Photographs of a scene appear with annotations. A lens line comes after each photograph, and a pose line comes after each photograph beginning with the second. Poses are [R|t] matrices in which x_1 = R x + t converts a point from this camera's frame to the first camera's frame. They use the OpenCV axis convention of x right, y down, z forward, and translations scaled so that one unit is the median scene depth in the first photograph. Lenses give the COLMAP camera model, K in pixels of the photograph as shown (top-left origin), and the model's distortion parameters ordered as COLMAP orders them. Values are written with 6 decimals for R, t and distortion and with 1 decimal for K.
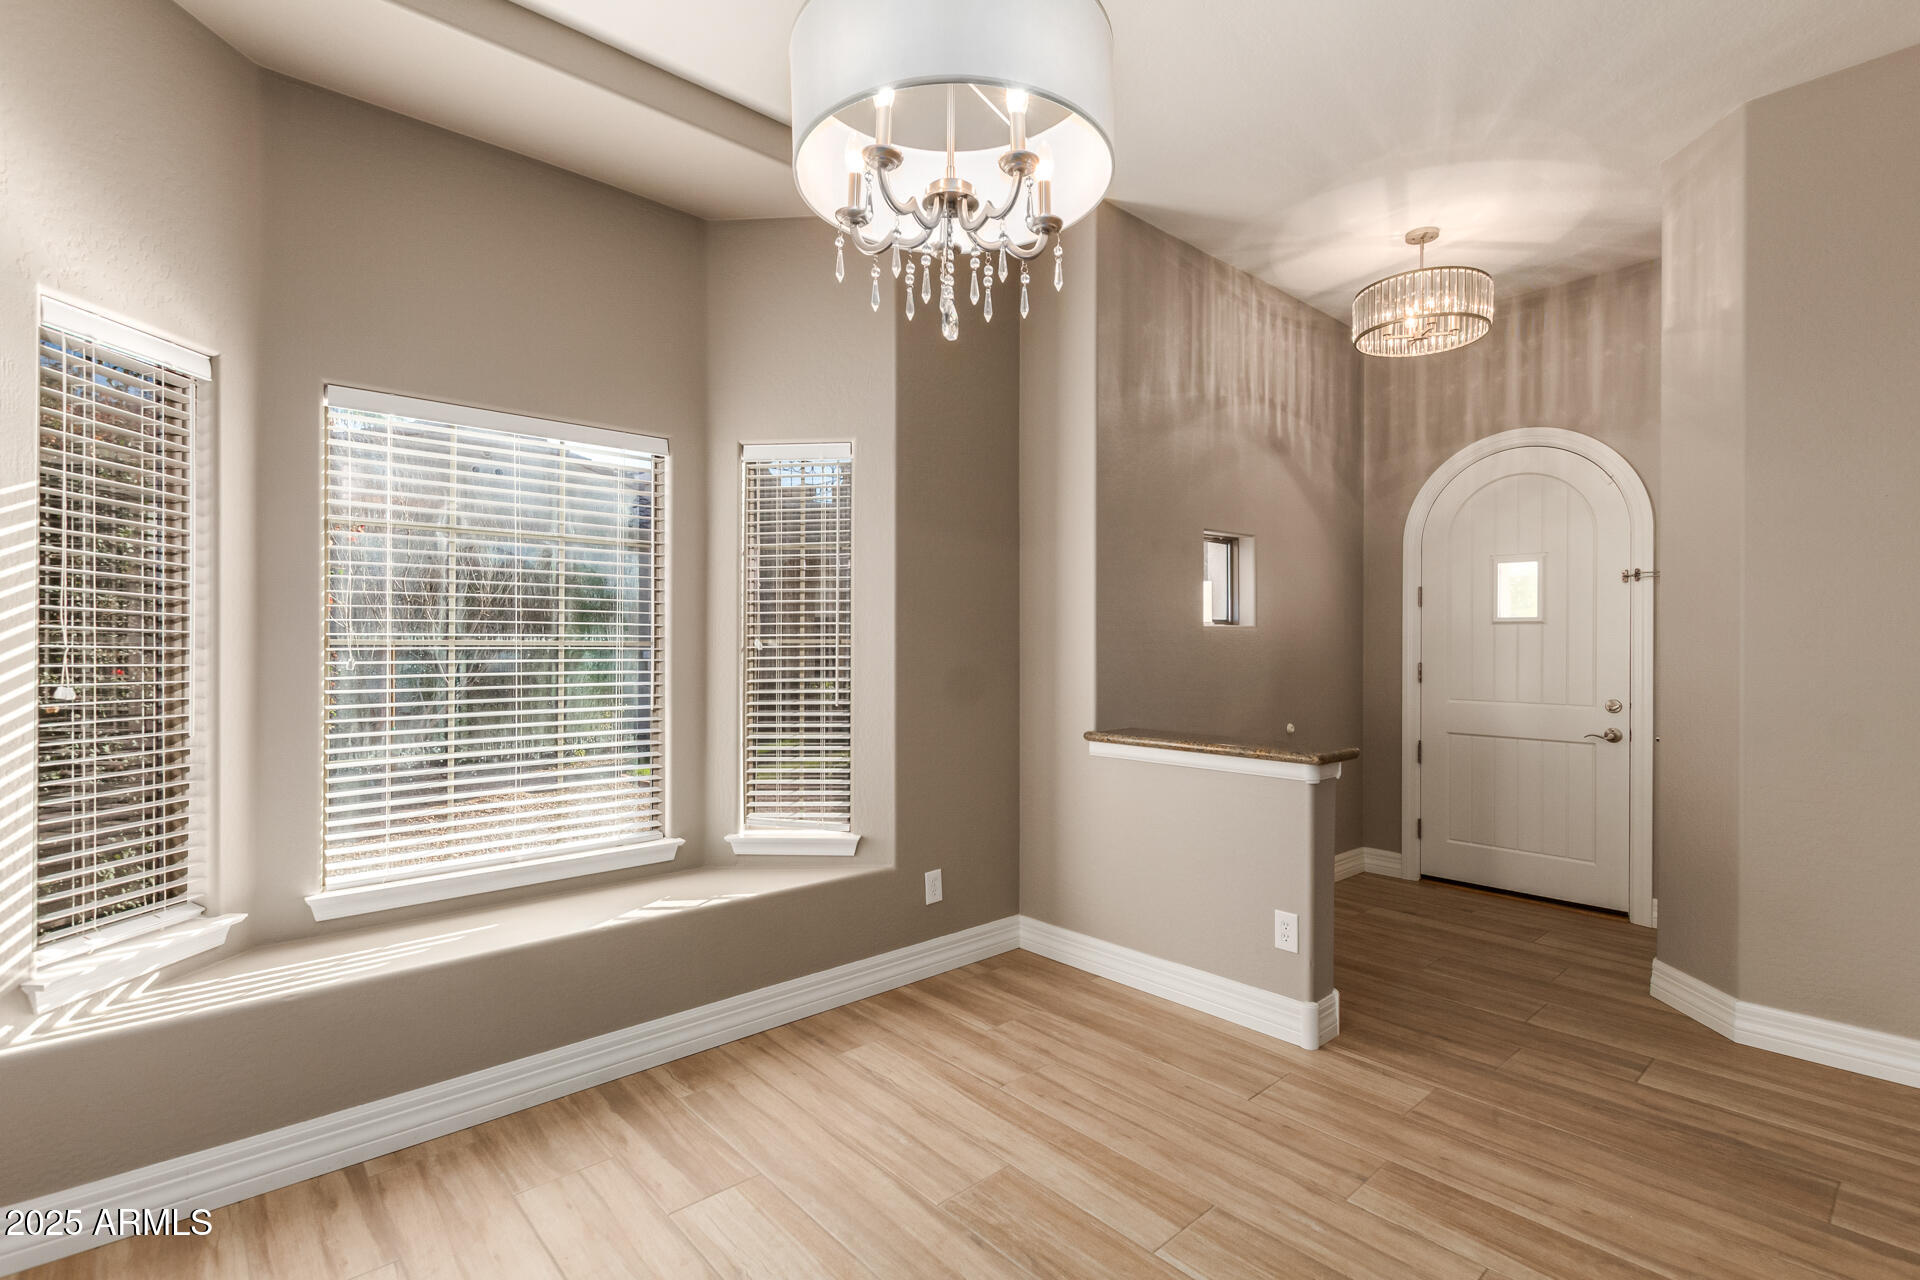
lens RADIAL K [[893.2, 0, 964.6], [0, 893.2, 643.1], [0, 0, 1]] dist [0.001443, -0.001532]
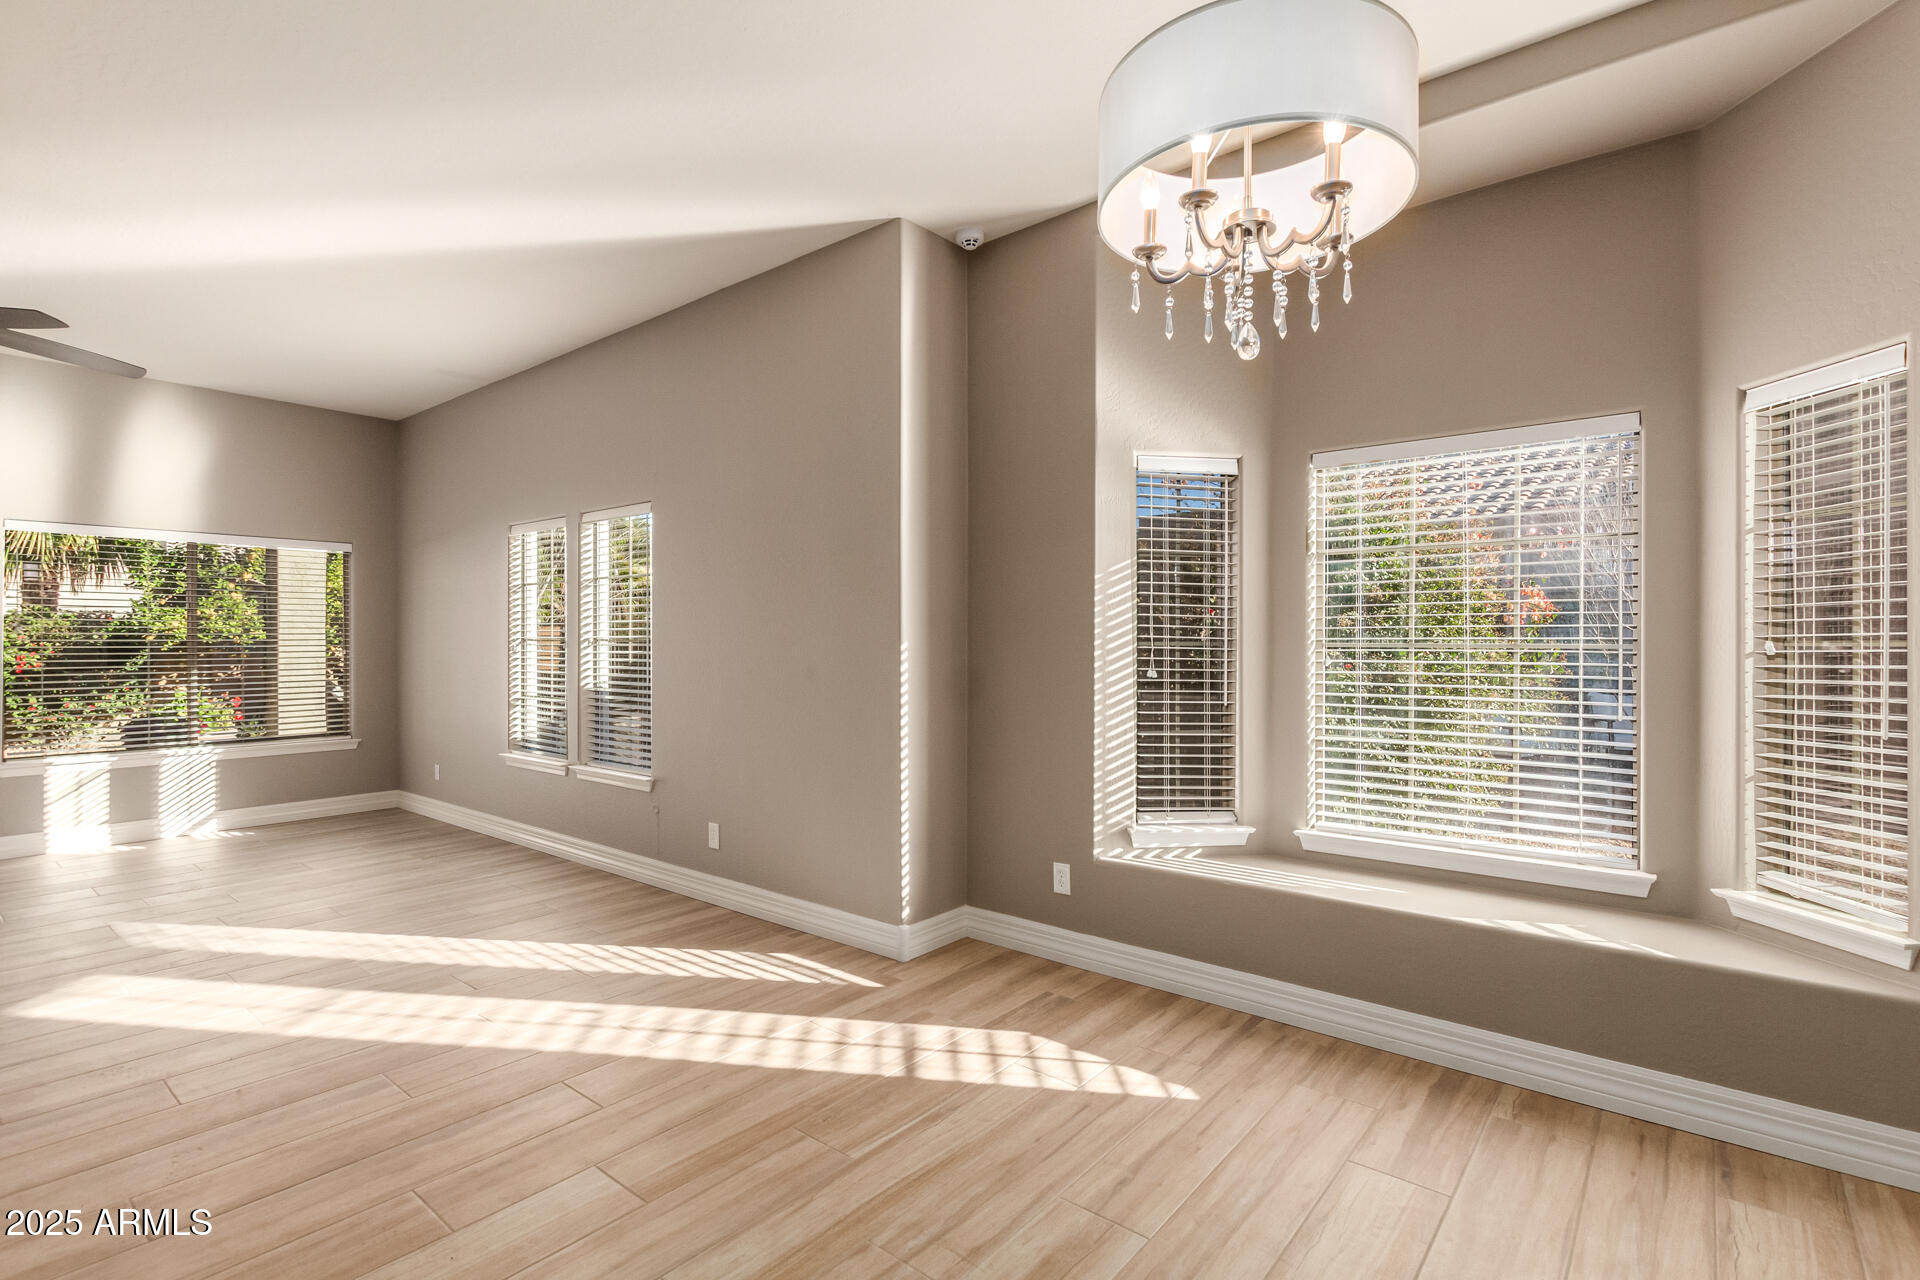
lens RADIAL K [[893.2, 0, 972.5], [0, 893.2, 643.5], [0, 0, 1]] dist [0.001443, -0.001532]
pose [[0.153722, -0.001937, -0.988112, 0.539883], [-0.001071, 0.999997, -0.002127, -0.000109], [0.988113, 0.001386, 0.153720, 0.285258]]
